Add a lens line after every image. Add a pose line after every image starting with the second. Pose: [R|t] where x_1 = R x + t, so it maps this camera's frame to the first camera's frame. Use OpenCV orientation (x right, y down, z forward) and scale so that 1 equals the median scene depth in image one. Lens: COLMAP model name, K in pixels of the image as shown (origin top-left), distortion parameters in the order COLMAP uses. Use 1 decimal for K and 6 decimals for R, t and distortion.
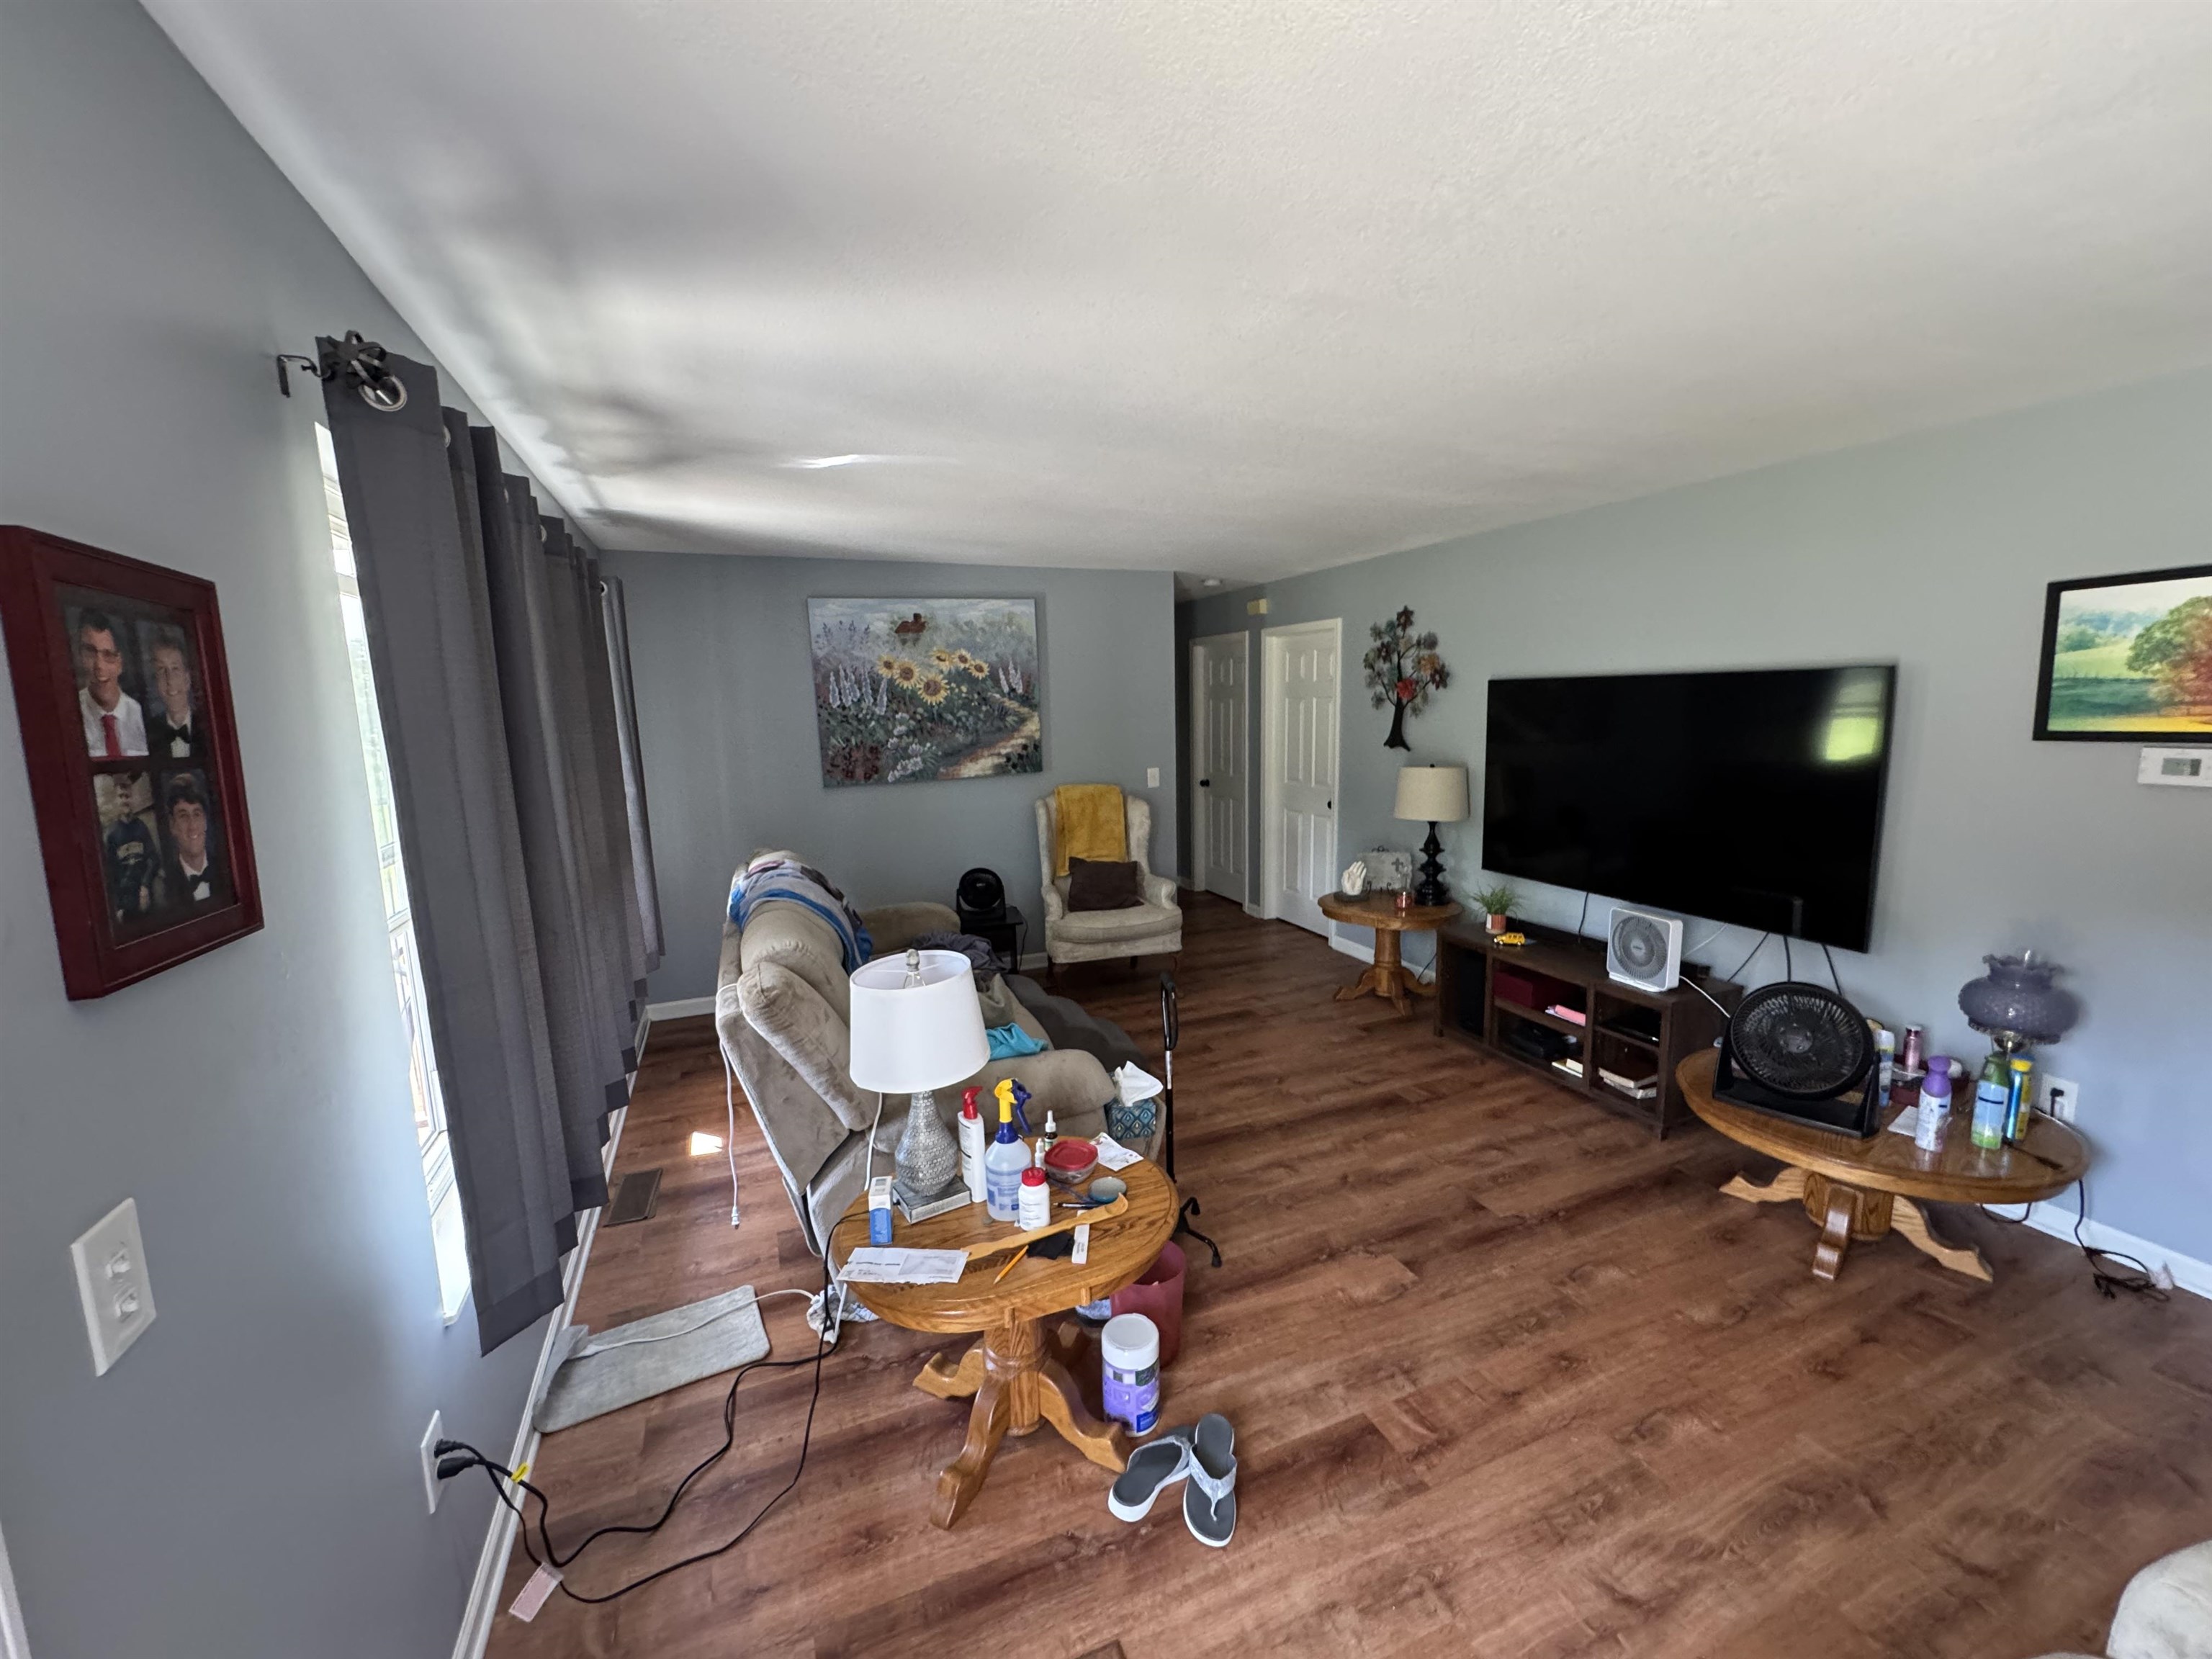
lens RADIAL K [[883.8, 0, 1106.0], [0, 883.8, 826.2], [0, 0, 1]] dist [-0.002459, 0.000364]
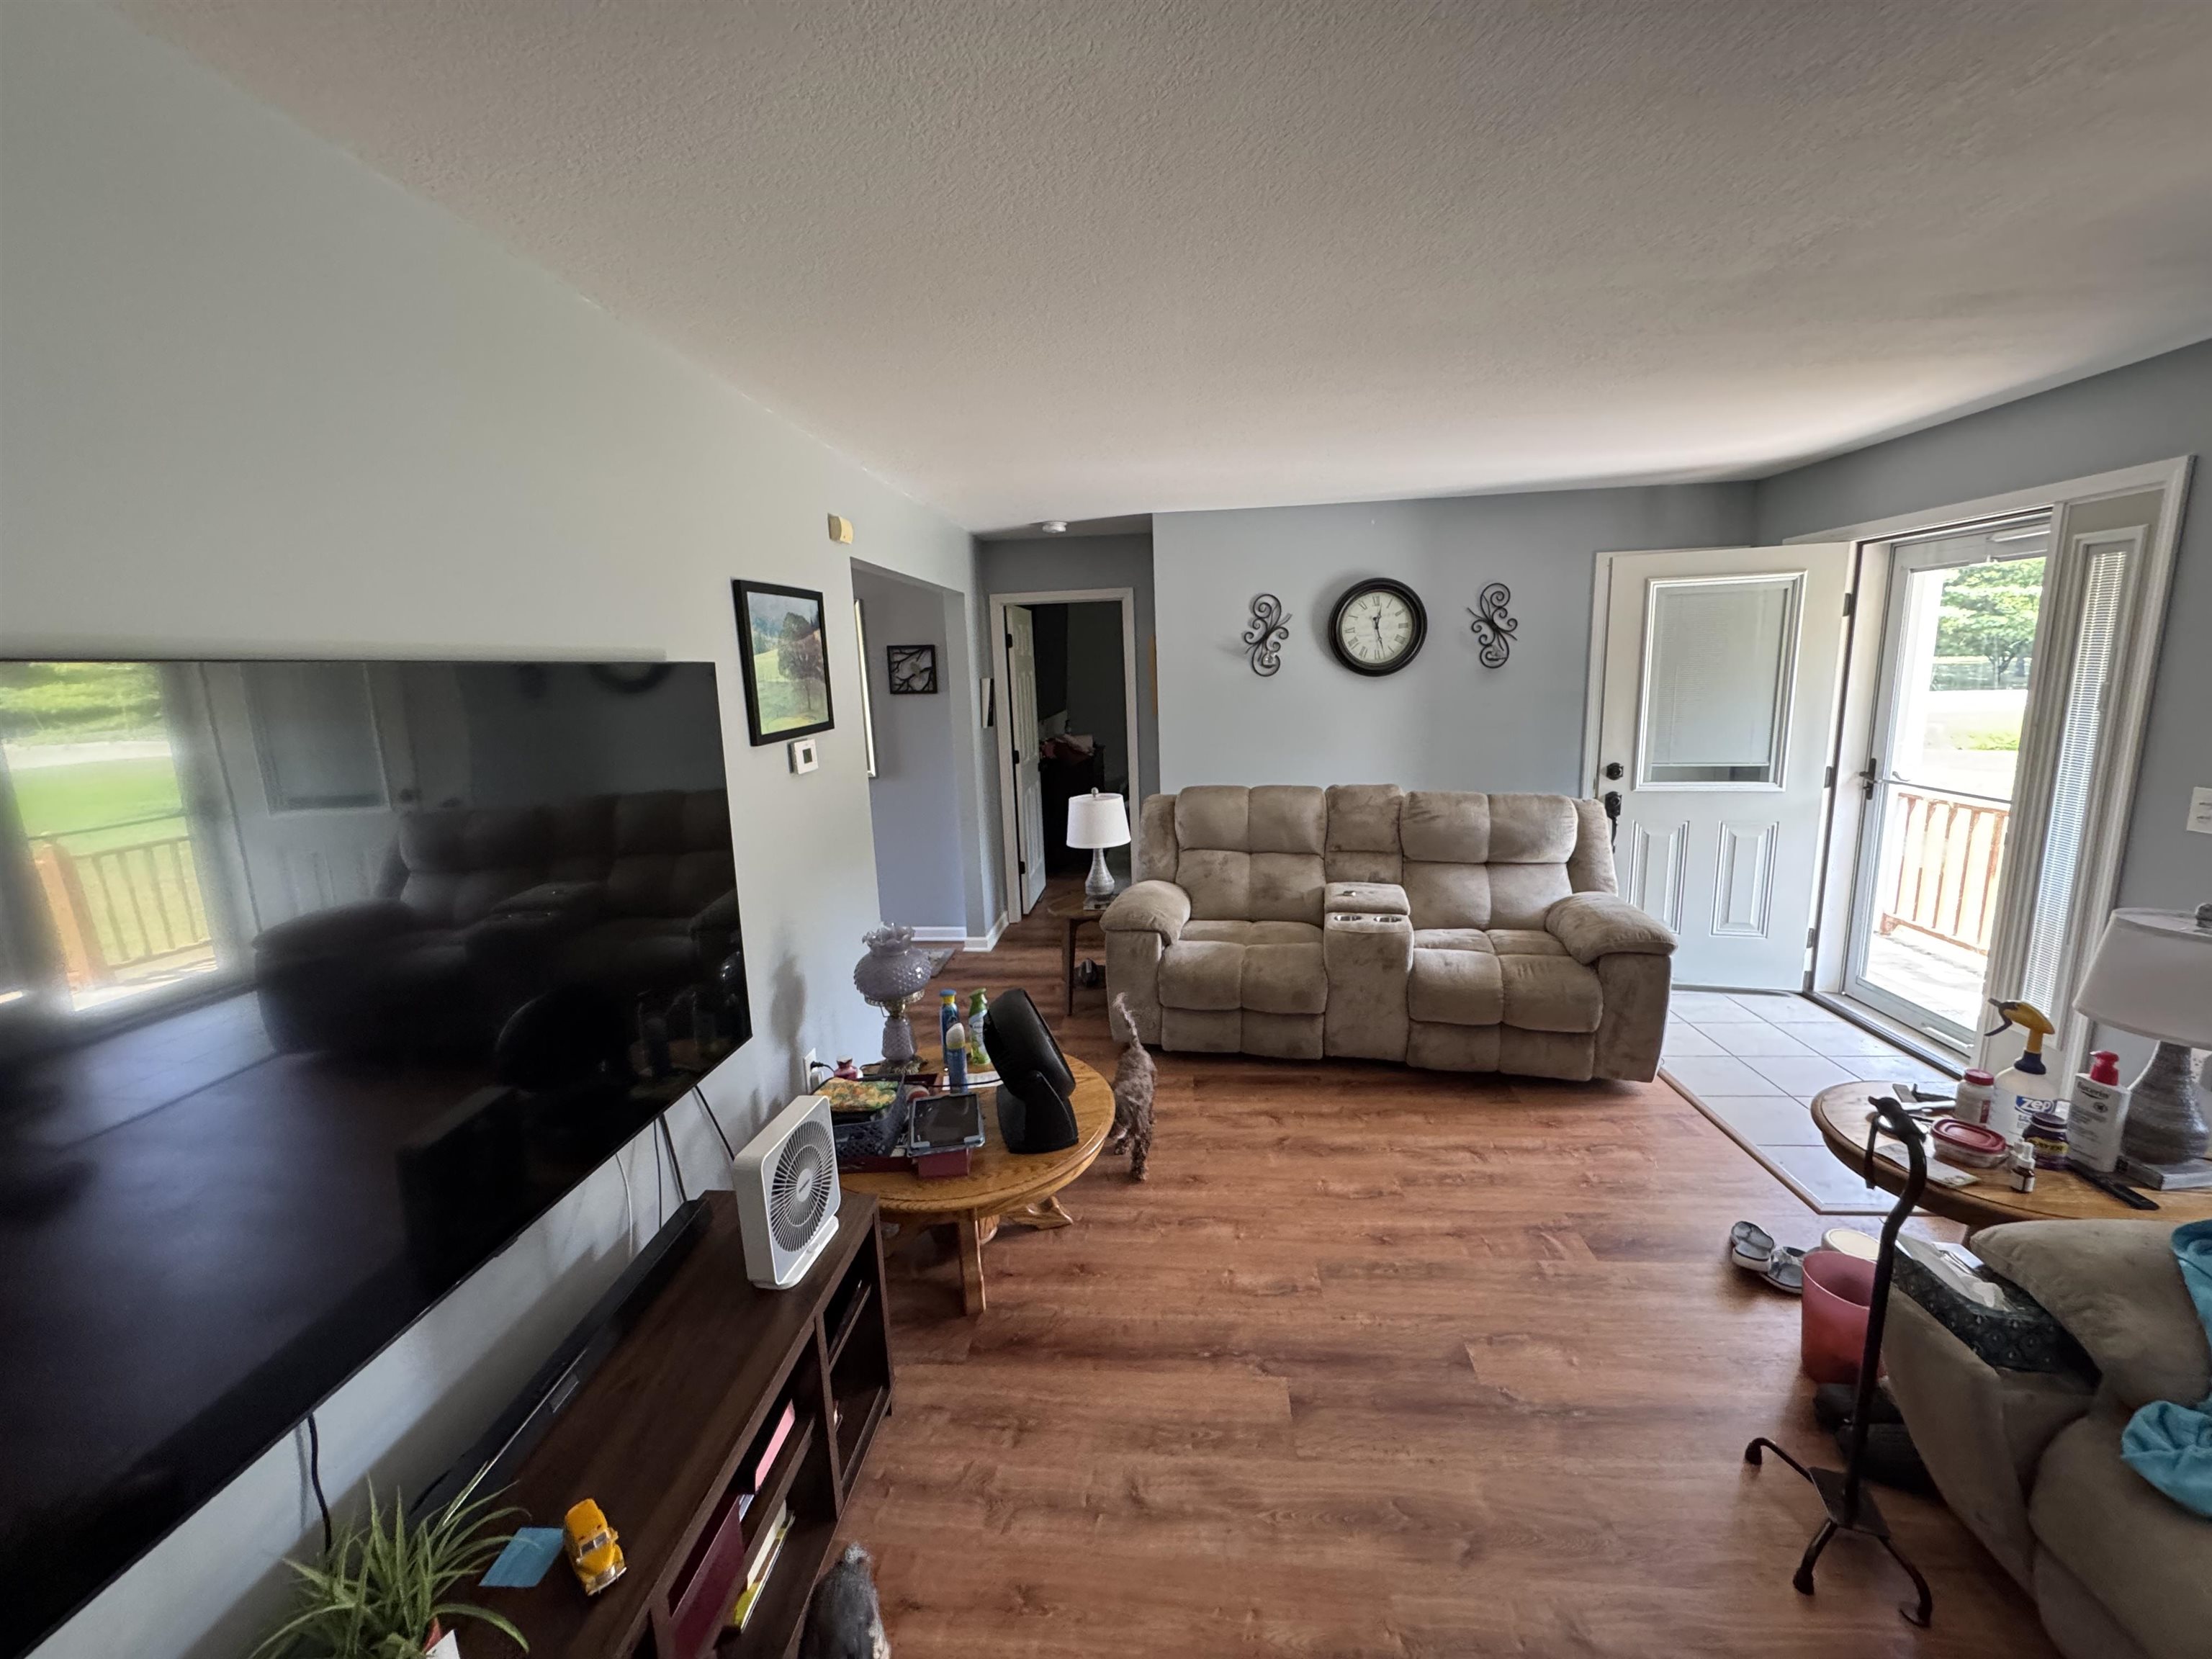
lens RADIAL K [[883.8, 0, 1106.0], [0, 883.8, 826.2], [0, 0, 1]] dist [-0.002459, 0.000364]
pose [[-0.885105, -0.028774, 0.464500, 0.279520], [0.120944, 0.949573, 0.289281, -0.257264], [-0.449401, 0.312223, -0.836992, 1.721609]]
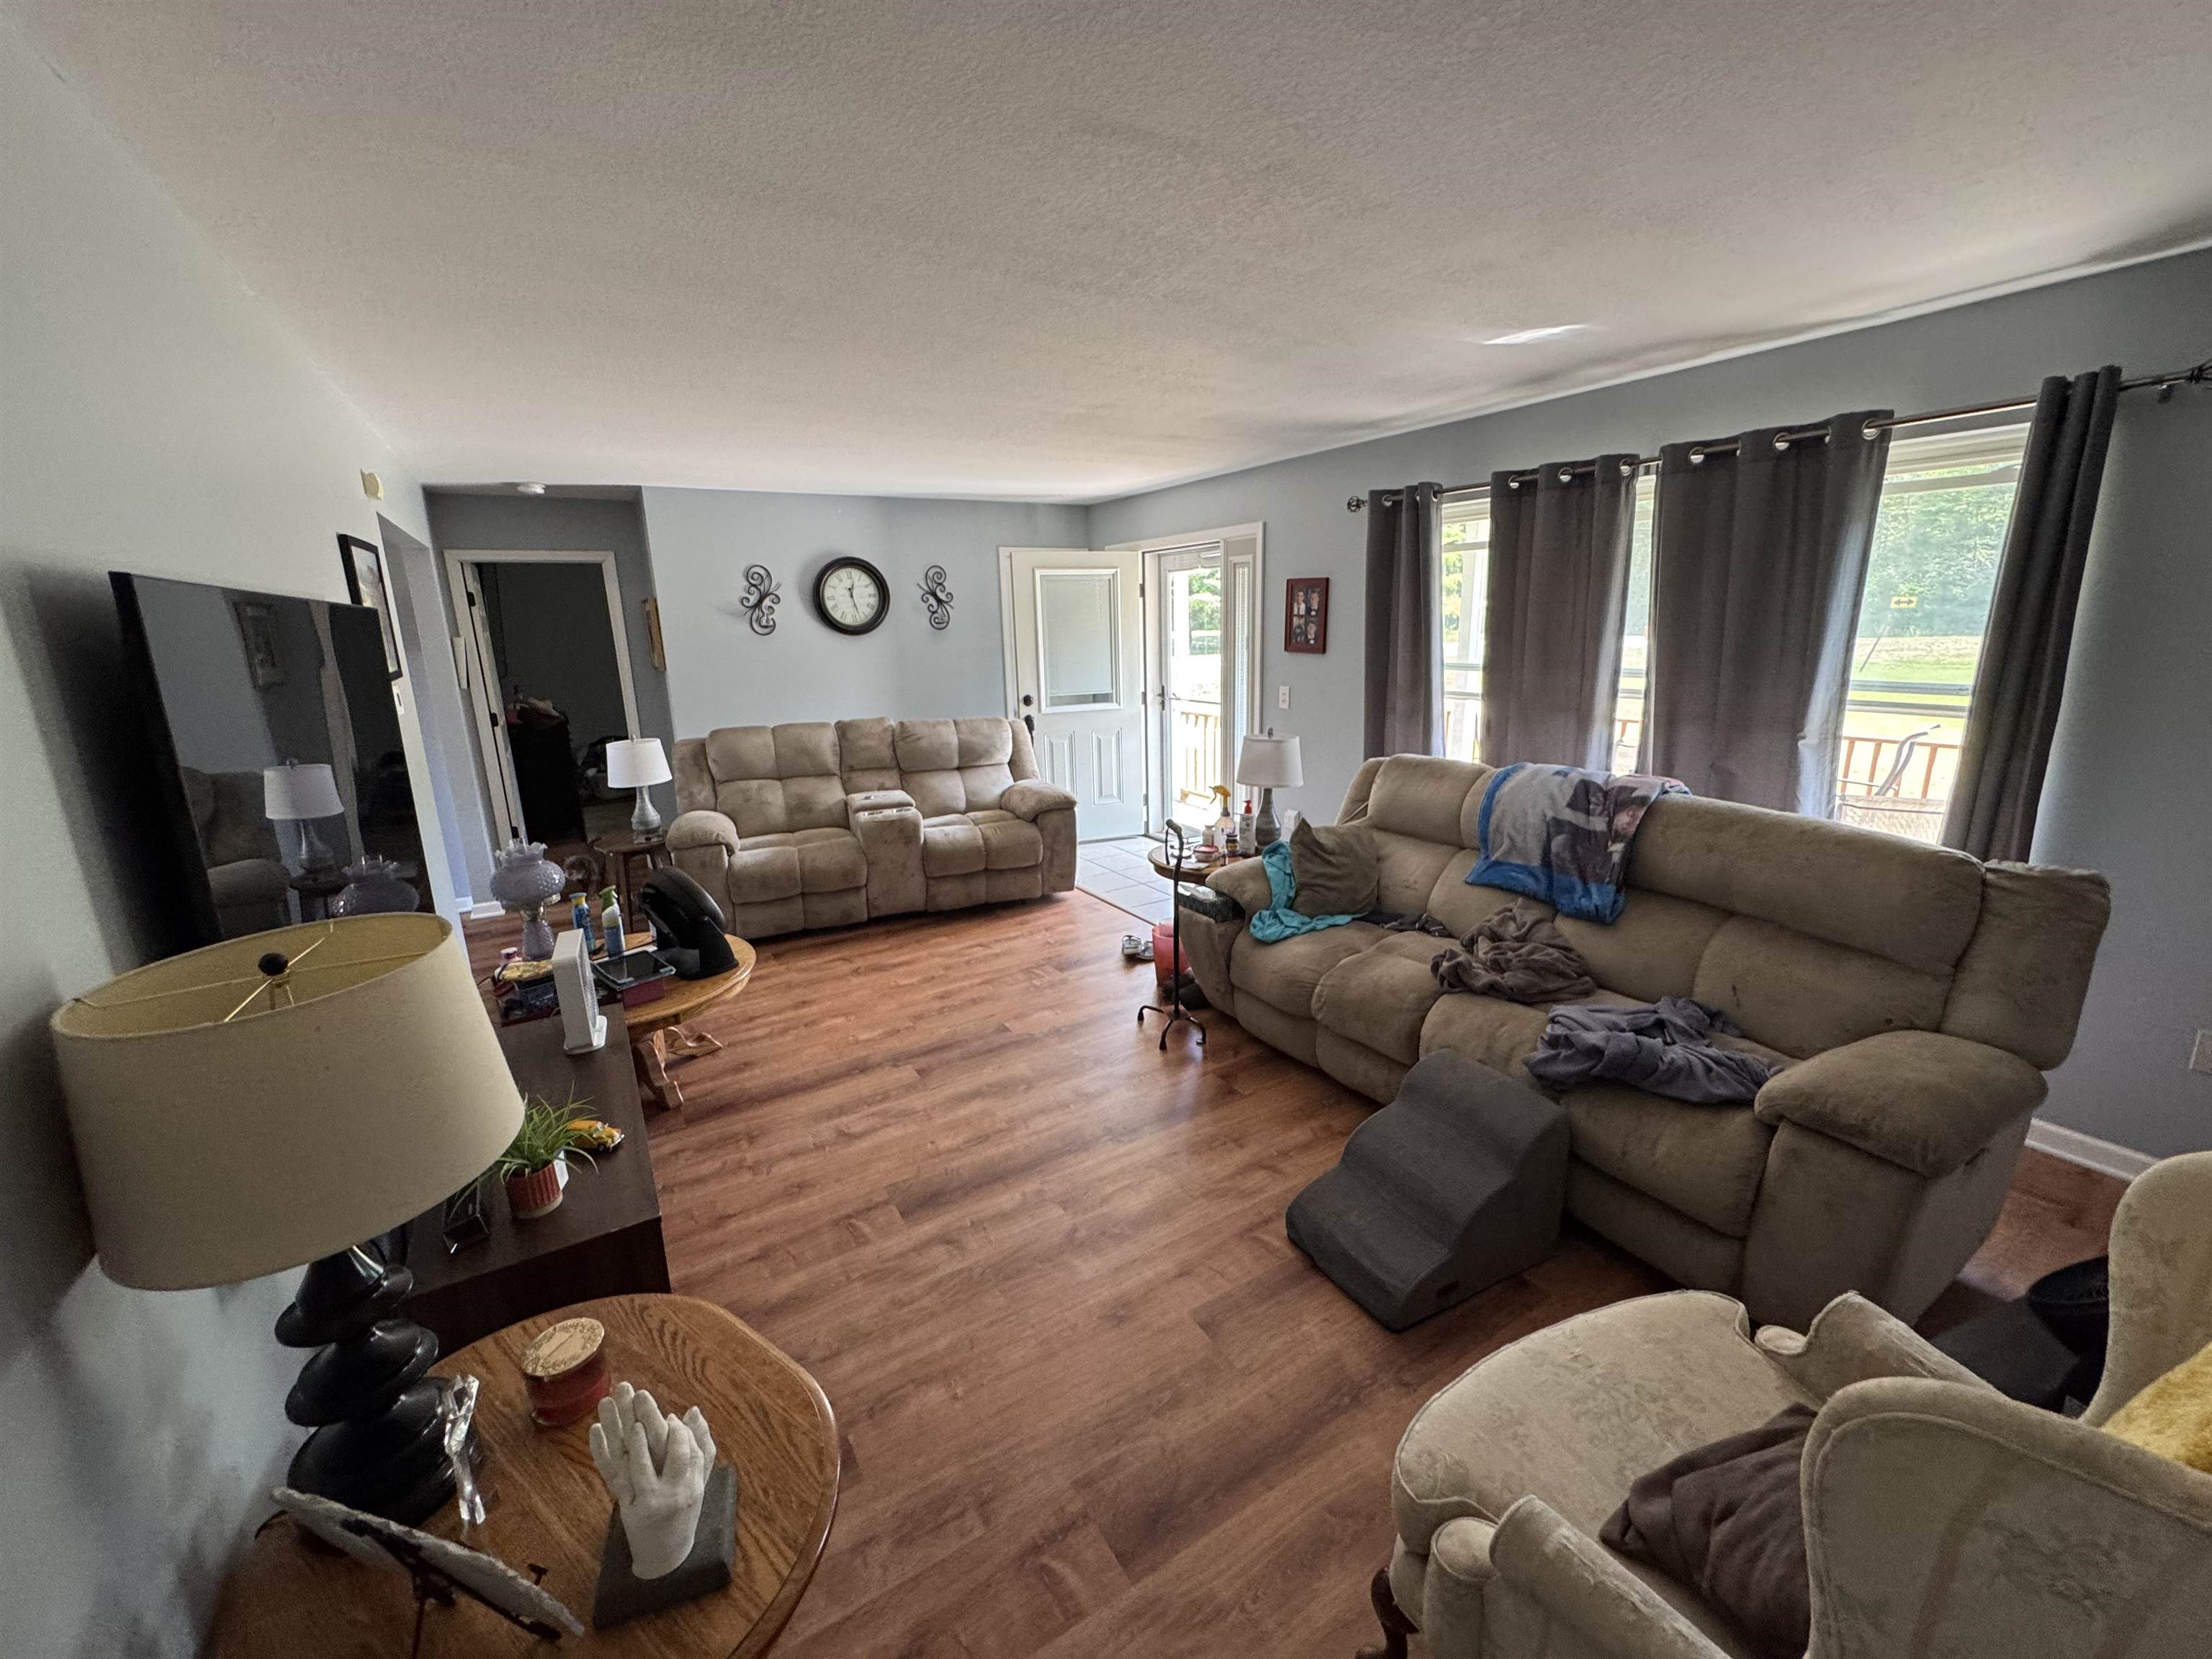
lens RADIAL K [[883.8, 0, 1106.0], [0, 883.8, 826.2], [0, 0, 1]] dist [-0.002459, 0.000364]
pose [[-0.986684, 0.083174, -0.139772, 0.364101], [0.026435, 0.929939, 0.366763, -0.321981], [0.160484, 0.358184, -0.919755, 2.258402]]
